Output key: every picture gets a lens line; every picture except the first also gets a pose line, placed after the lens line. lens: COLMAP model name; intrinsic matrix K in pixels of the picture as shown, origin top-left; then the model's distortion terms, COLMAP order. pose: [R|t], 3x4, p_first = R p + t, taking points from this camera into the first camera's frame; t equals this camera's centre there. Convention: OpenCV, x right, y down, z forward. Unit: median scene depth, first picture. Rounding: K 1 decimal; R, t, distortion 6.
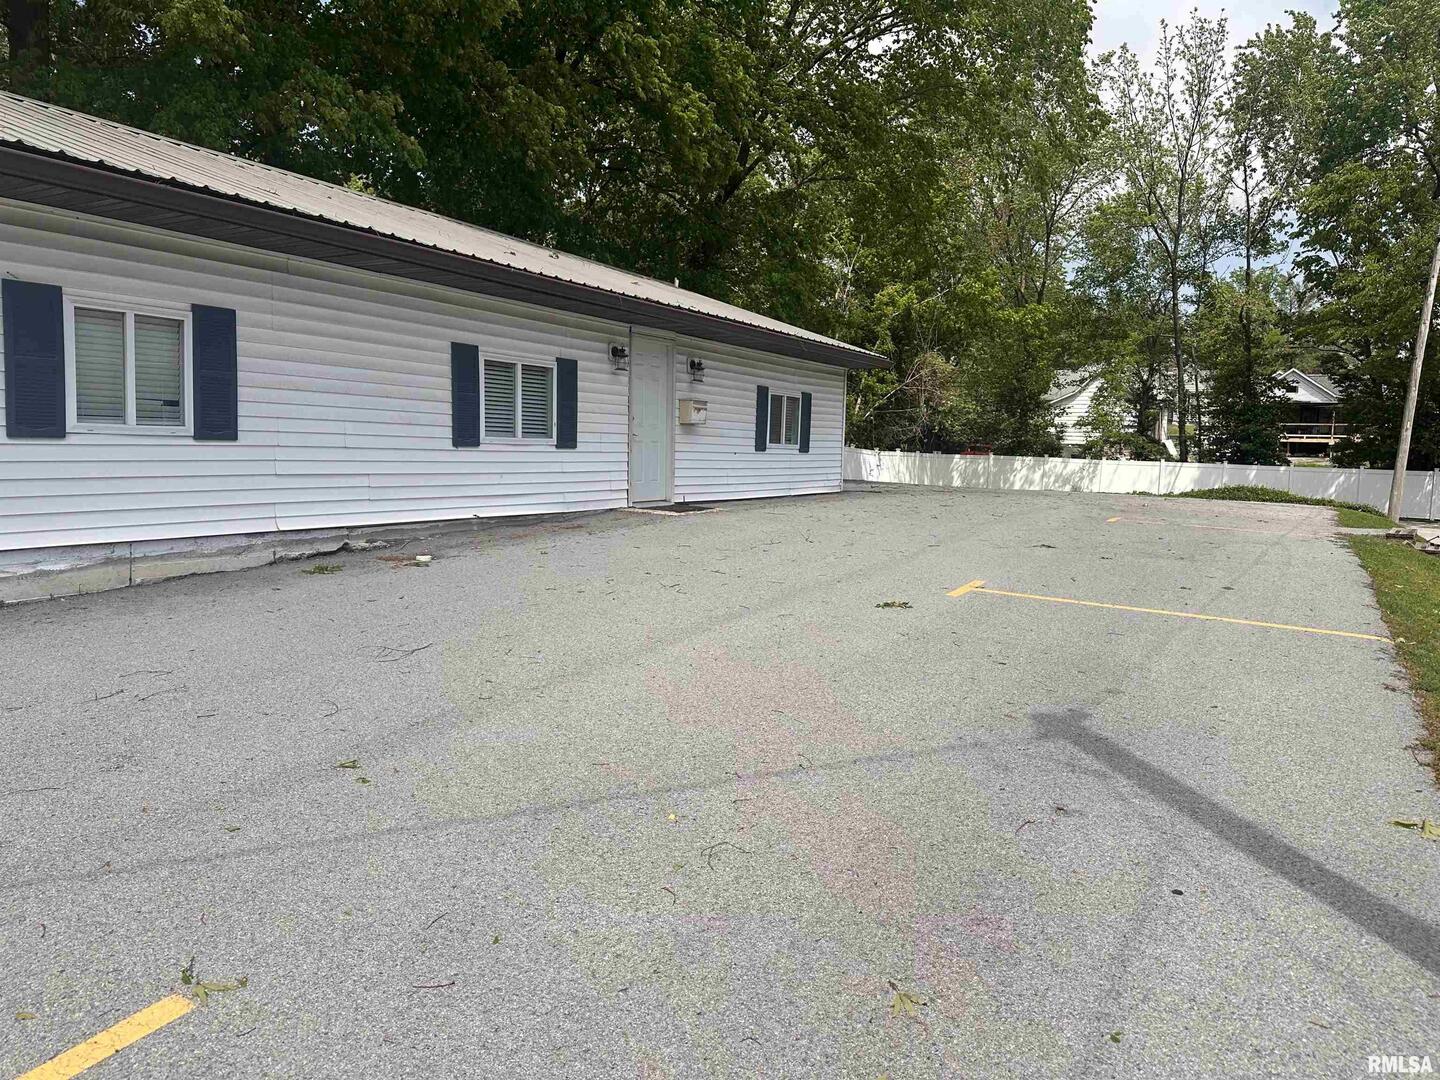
lens RADIAL K [[1013.0, 0, 720.0], [0, 1013.0, 540.0], [0, 0, 1]] dist [0.072211, -0.091393]
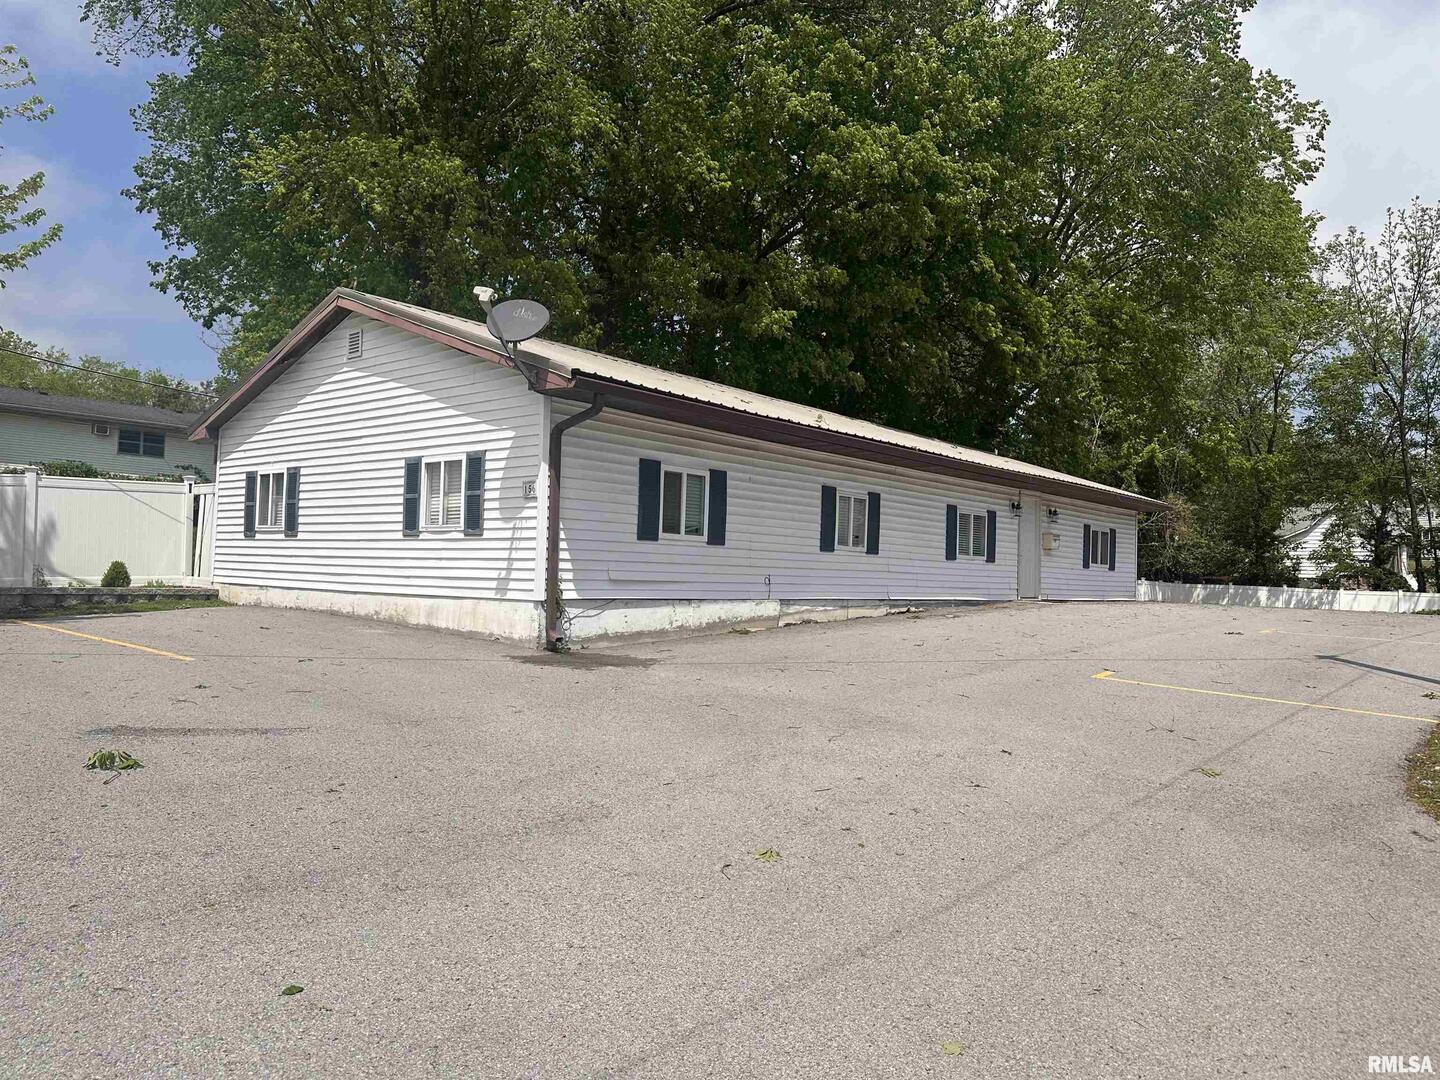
lens RADIAL K [[1013.0, 0, 720.0], [0, 1013.0, 540.0], [0, 0, 1]] dist [0.072211, -0.091393]
pose [[0.982906, 0.002483, -0.184091, -0.205191], [-0.026405, 0.991472, -0.127613, 0.073411], [0.182204, 0.130293, 0.974590, -0.540575]]
